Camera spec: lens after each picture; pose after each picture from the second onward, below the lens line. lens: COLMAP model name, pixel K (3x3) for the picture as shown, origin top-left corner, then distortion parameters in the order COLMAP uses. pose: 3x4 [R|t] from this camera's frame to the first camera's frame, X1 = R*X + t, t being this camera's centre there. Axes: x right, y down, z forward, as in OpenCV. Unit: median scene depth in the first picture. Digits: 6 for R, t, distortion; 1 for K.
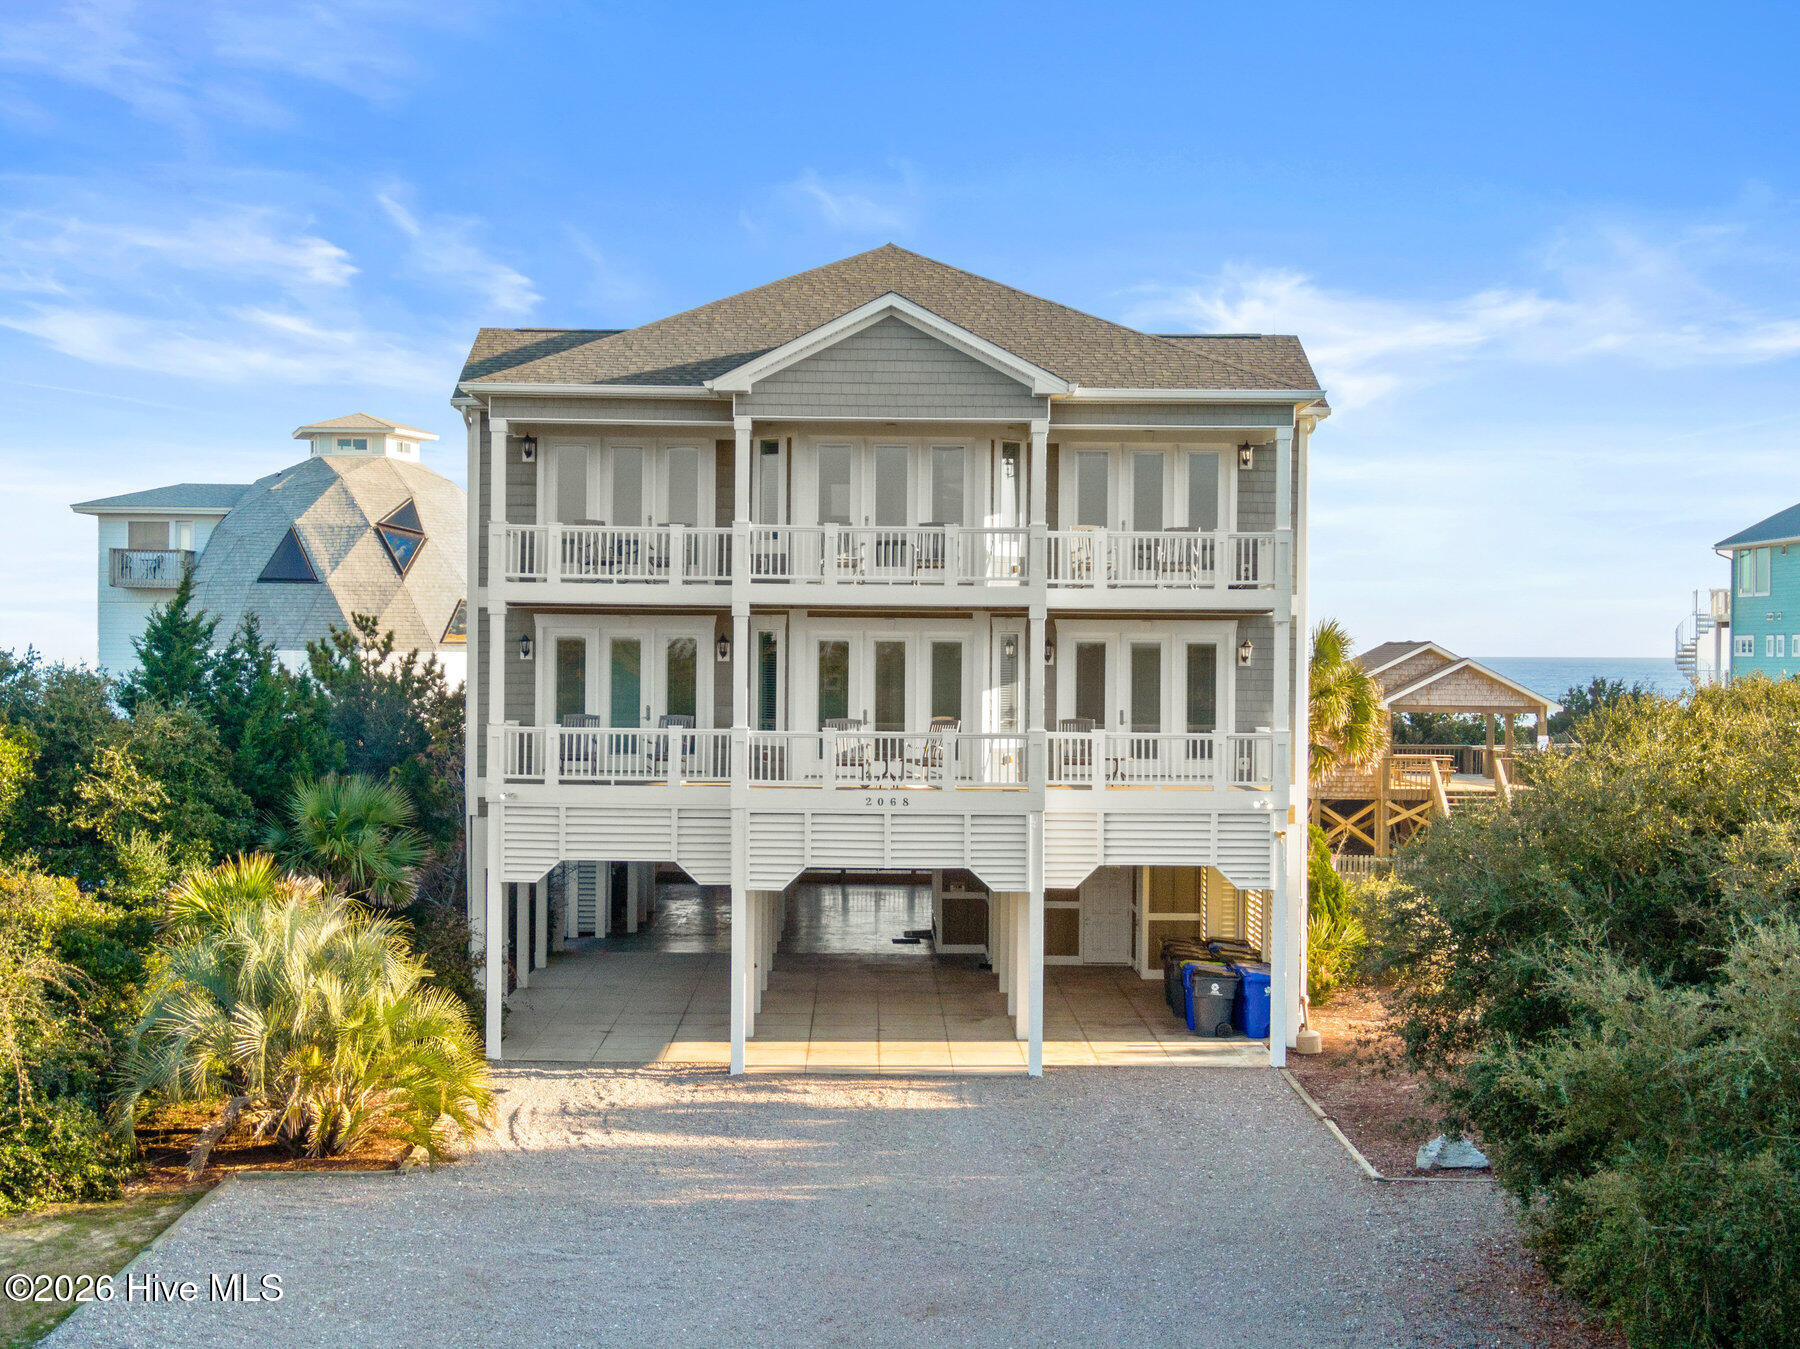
lens RADIAL K [[2574.4, 0, 900.0], [0, 2574.4, 674.5], [0, 0, 1]] dist [0.015569, -0.120028]
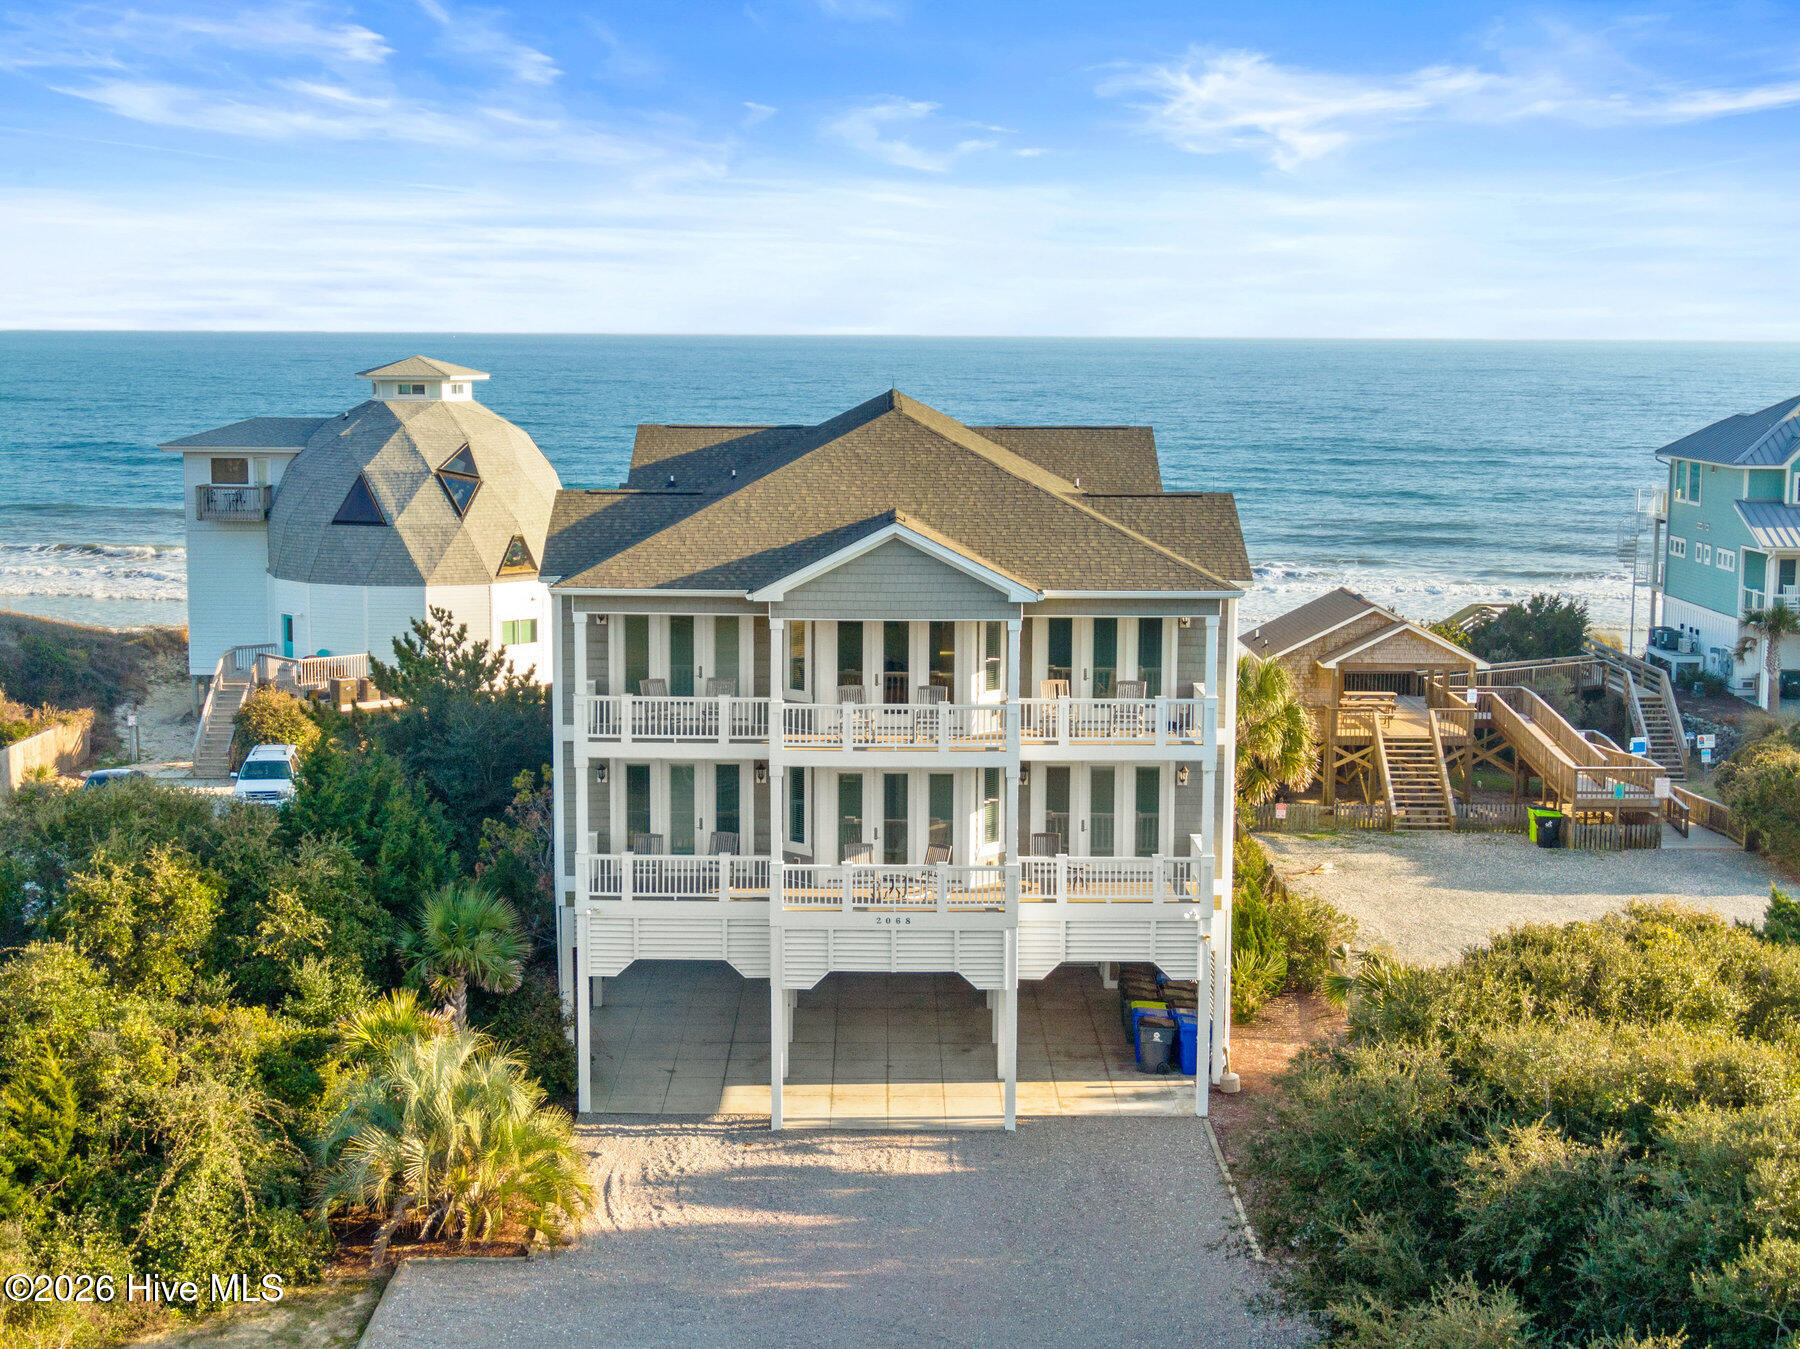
lens RADIAL K [[2574.4, 0, 900.0], [0, 2574.4, 674.5], [0, 0, 1]] dist [0.015569, -0.120028]
pose [[0.999983, -0.002068, -0.005535, 0.005408], [0.002726, 0.992569, 0.121649, -0.219680], [0.005242, -0.121662, 0.992558, -0.236022]]
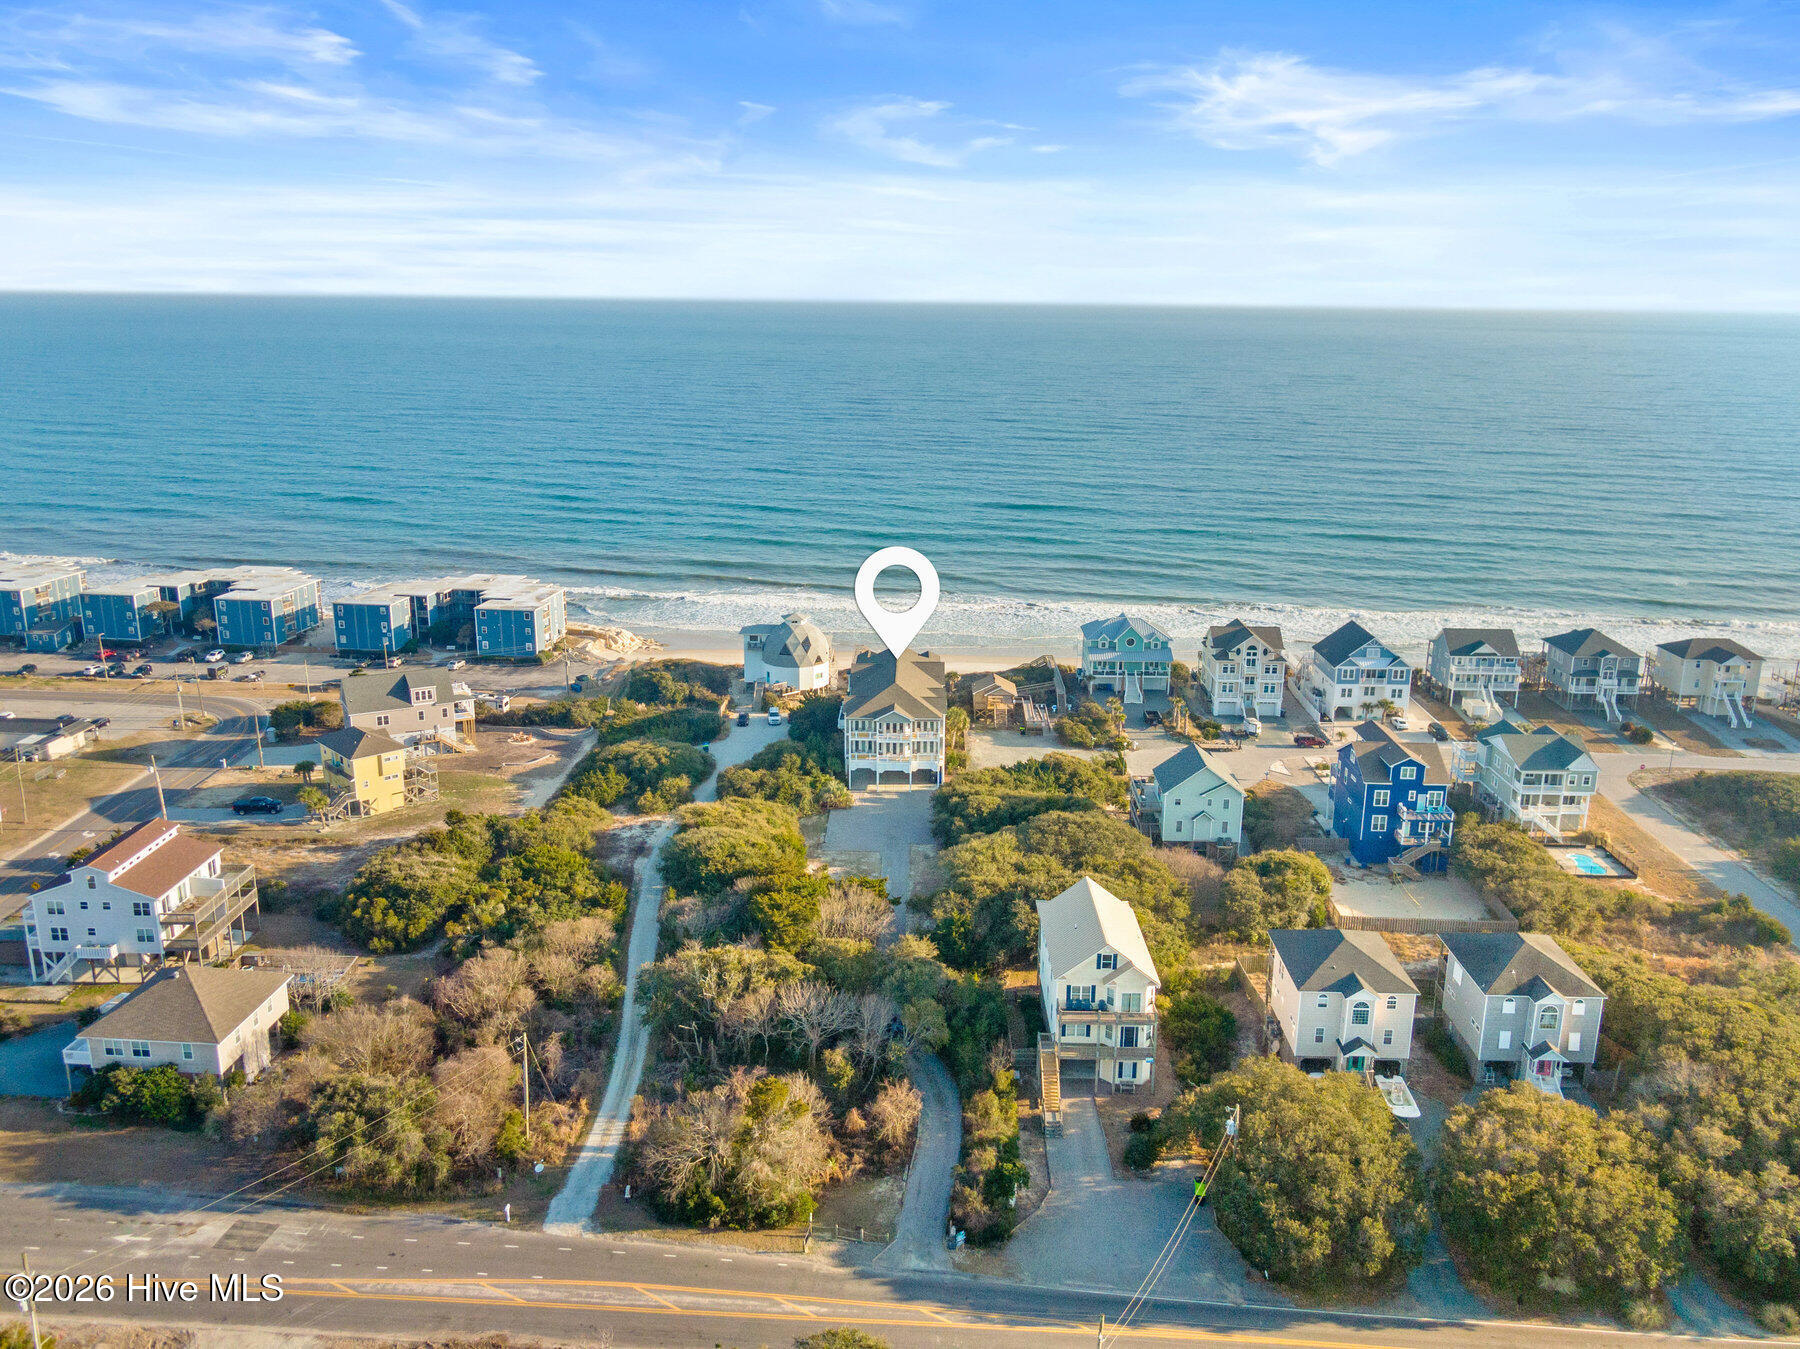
lens RADIAL K [[1417.4, 0, 900.0], [0, 1417.4, 674.5], [0, 0, 1]] dist [0.000383, -0.000019]
pose [[0.999587, 0.007553, -0.027743, 0.151700], [-0.000535, 0.969598, 0.244701, -1.439206], [0.028748, -0.244585, 0.969202, -3.665690]]
